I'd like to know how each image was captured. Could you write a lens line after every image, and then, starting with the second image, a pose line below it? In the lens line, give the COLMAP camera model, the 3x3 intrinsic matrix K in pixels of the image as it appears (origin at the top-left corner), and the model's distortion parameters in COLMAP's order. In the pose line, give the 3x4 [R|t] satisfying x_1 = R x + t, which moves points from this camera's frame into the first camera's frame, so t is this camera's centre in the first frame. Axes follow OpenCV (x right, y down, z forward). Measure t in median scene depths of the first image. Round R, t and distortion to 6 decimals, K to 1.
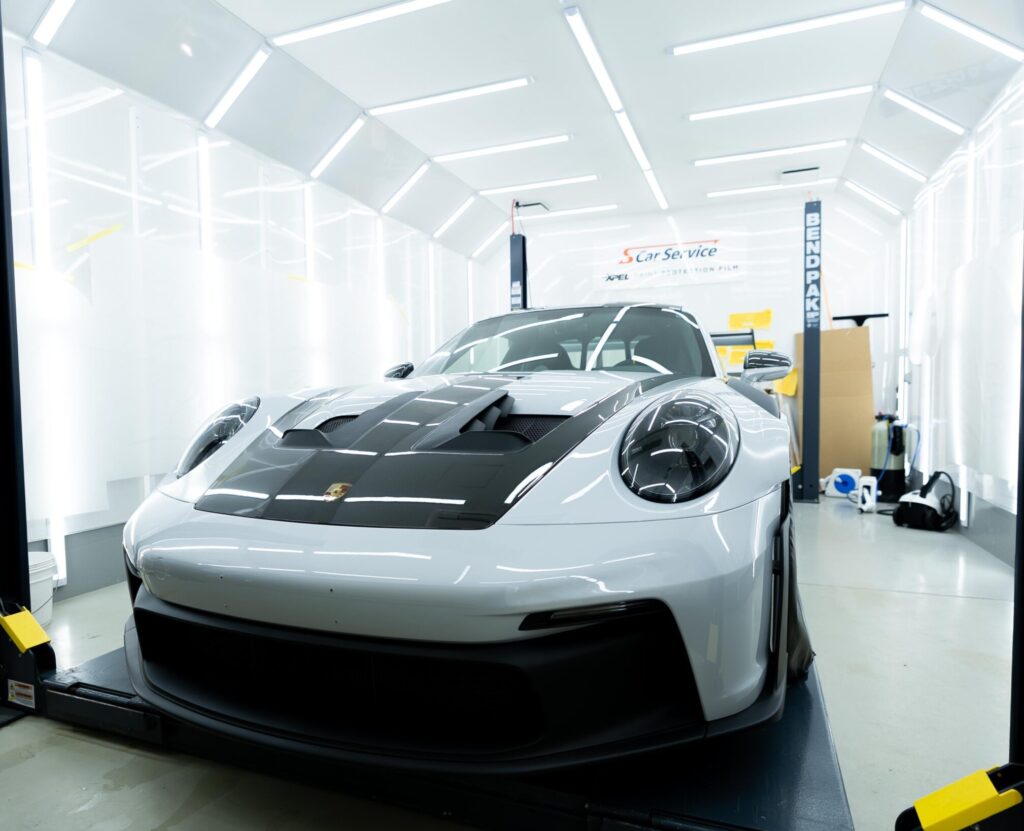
lens RADIAL K [[613.6, 0, 512.0], [0, 613.6, 415.5], [0, 0, 1]] dist [-0.003719, 0.001376]
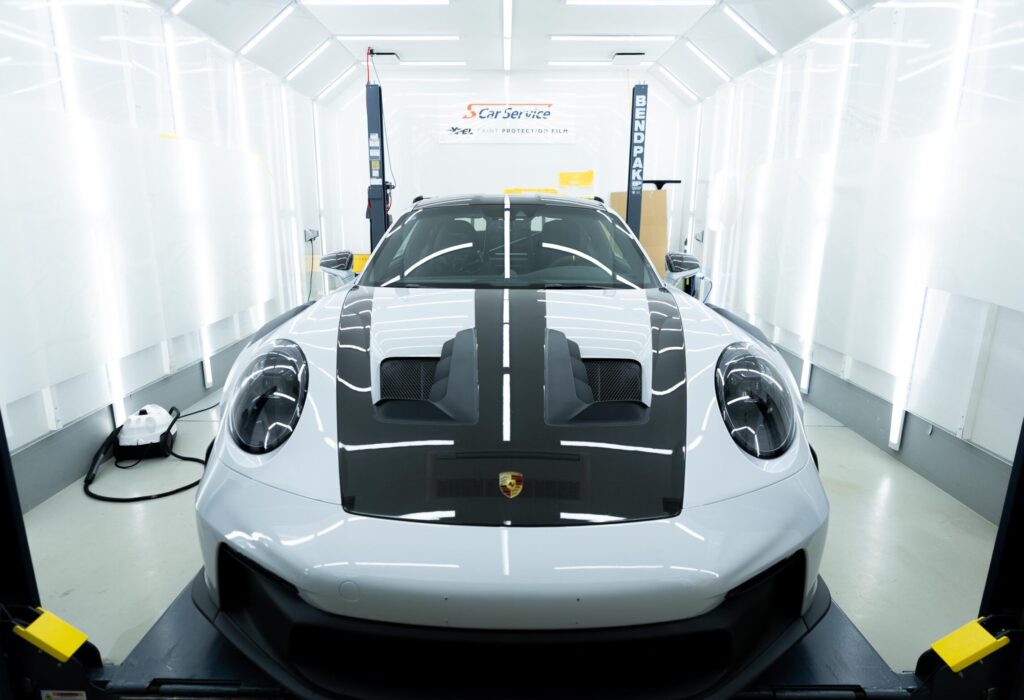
lens RADIAL K [[546.3, 0, 508.6], [0, 546.3, 327.6], [0, 0, 1]] dist [0.000625, -0.000175]
pose [[0.940866, -0.053523, 0.334524, -0.124534], [-0.003059, 0.986058, 0.166372, -0.061975], [-0.338765, -0.157557, 0.927585, 0.038075]]
